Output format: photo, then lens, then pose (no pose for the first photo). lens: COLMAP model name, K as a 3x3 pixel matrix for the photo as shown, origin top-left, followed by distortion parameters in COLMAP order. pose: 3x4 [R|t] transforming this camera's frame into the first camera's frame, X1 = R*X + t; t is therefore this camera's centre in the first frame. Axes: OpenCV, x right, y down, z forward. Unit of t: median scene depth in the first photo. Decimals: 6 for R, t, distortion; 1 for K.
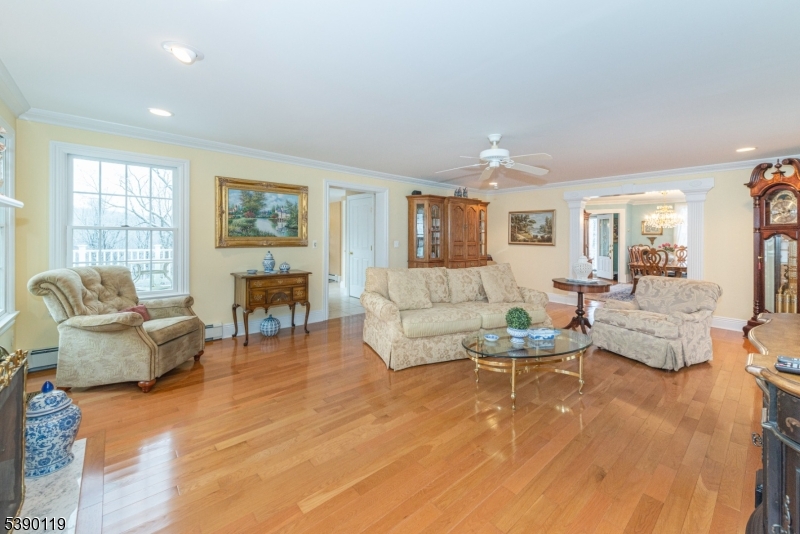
lens RADIAL K [[320.3, 0, 398.8], [0, 320.3, 239.6], [0, 0, 1]] dist [0.003257, 0.000290]
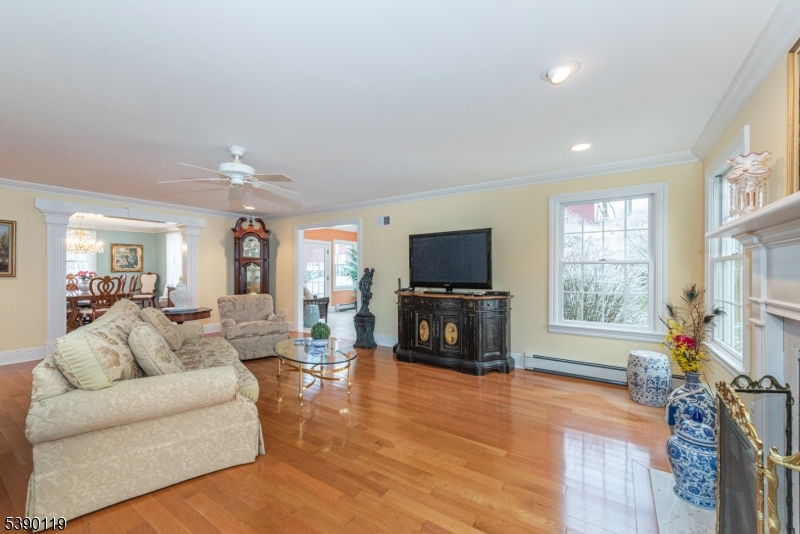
lens RADIAL K [[320.3, 0, 403.1], [0, 320.3, 269.1], [0, 0, 1]] dist [0.003257, 0.000290]
pose [[-0.260098, -0.007138, 0.965556, -0.585827], [0.002219, 0.999966, 0.007990, 0.001948], [-0.965580, 0.004221, -0.260073, 0.679962]]
